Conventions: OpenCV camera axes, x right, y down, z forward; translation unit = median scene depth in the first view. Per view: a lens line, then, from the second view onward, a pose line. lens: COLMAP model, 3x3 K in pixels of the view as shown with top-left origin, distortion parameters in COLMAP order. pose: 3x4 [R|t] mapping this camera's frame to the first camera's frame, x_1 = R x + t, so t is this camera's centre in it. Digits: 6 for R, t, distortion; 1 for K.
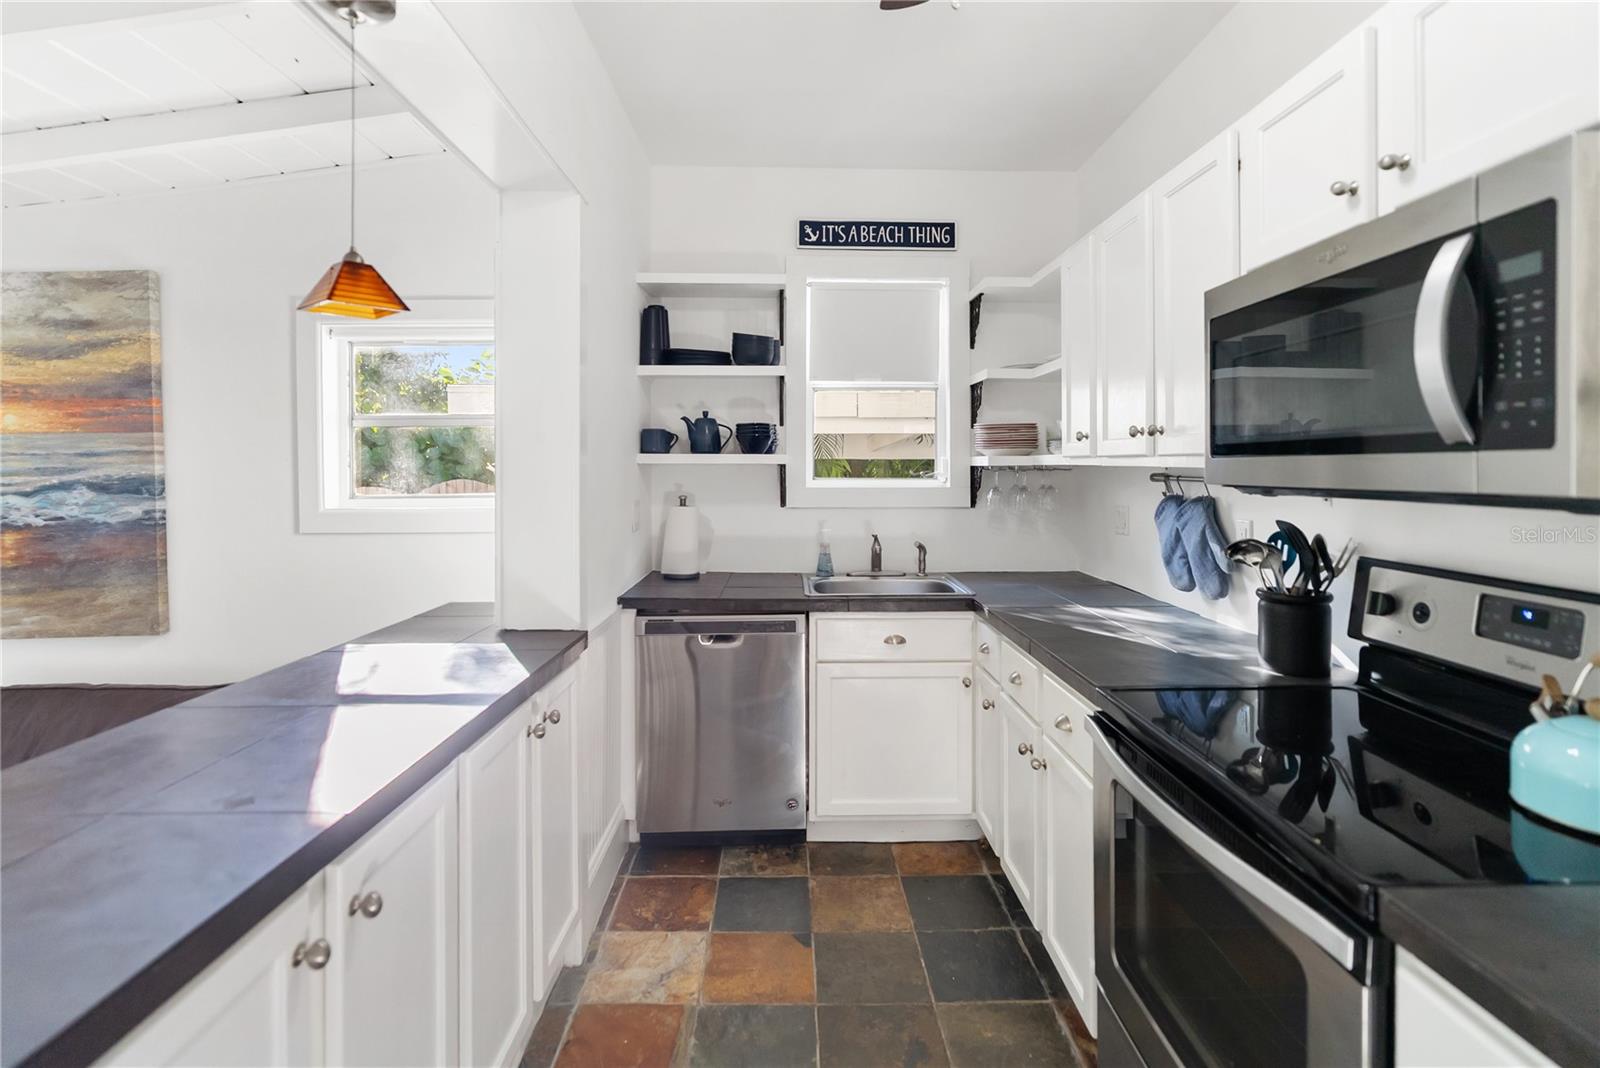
lens RADIAL K [[742.6, 0, 811.9], [0, 742.6, 462.9], [0, 0, 1]] dist [-0.012497, 0.005253]
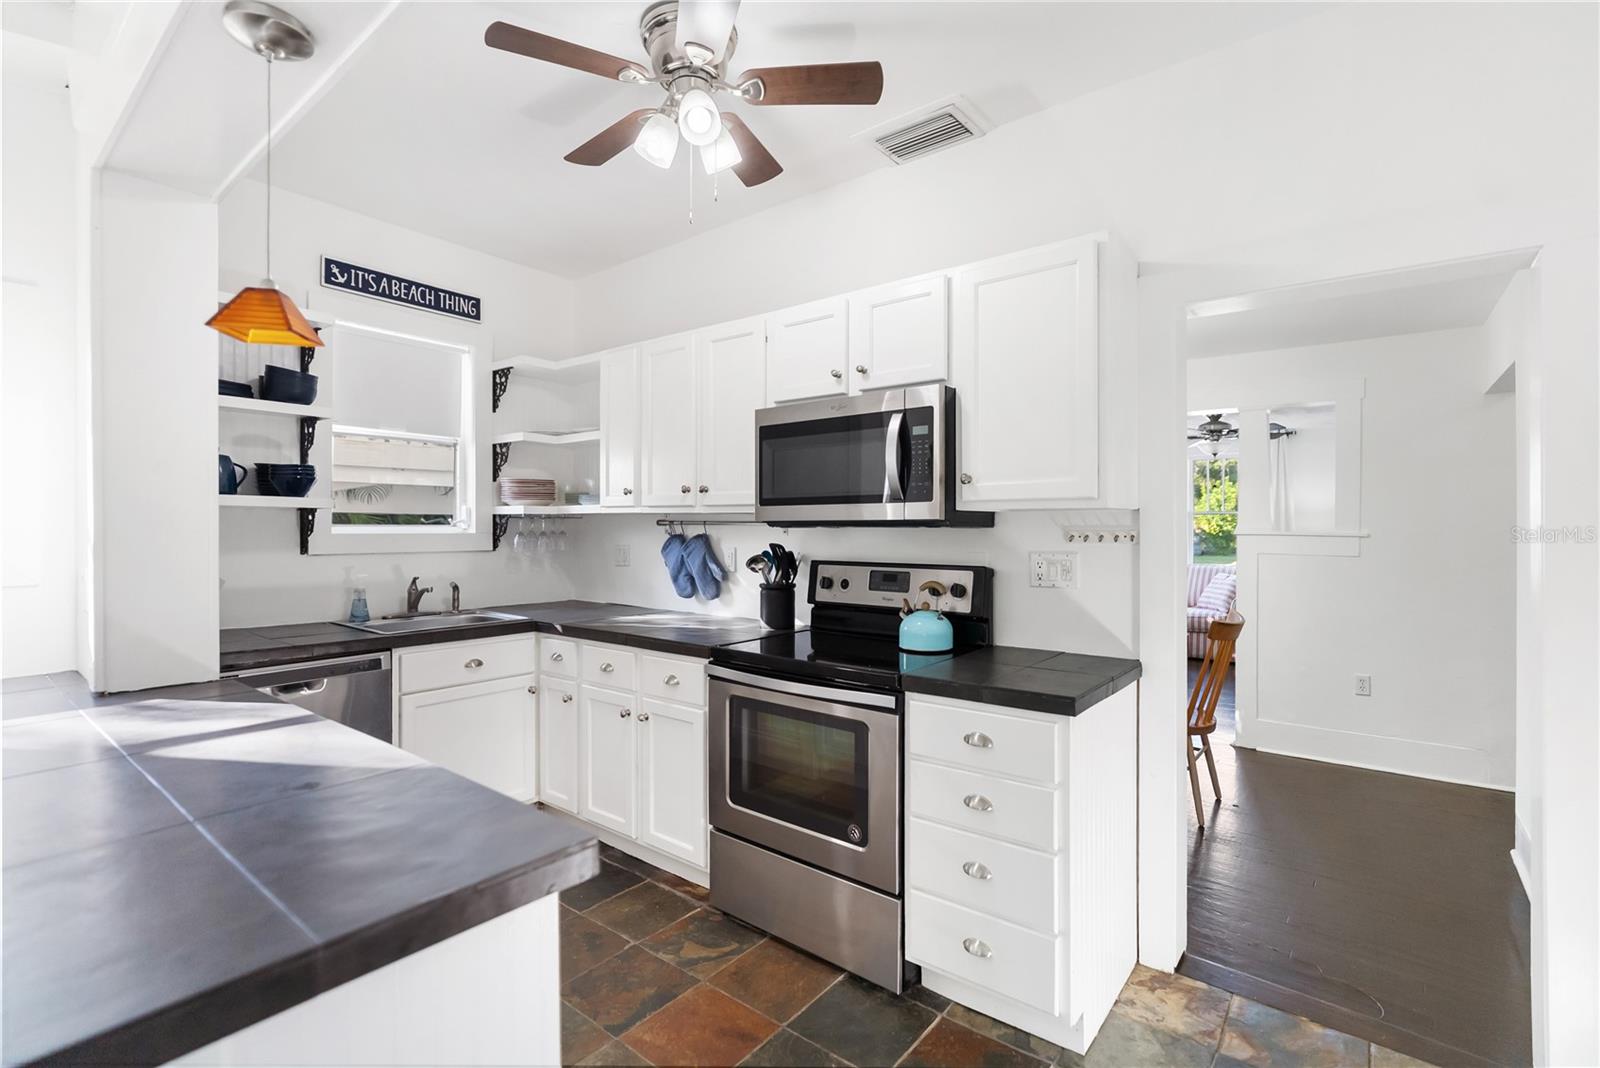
lens RADIAL K [[742.6, 0, 793.2], [0, 742.6, 527.3], [0, 0, 1]] dist [-0.012497, 0.005253]
pose [[0.634617, 0.004822, 0.772812, -0.459327], [-0.006539, 0.999978, -0.000870, 0.026628], [-0.772799, -0.004502, 0.634635, -0.103641]]
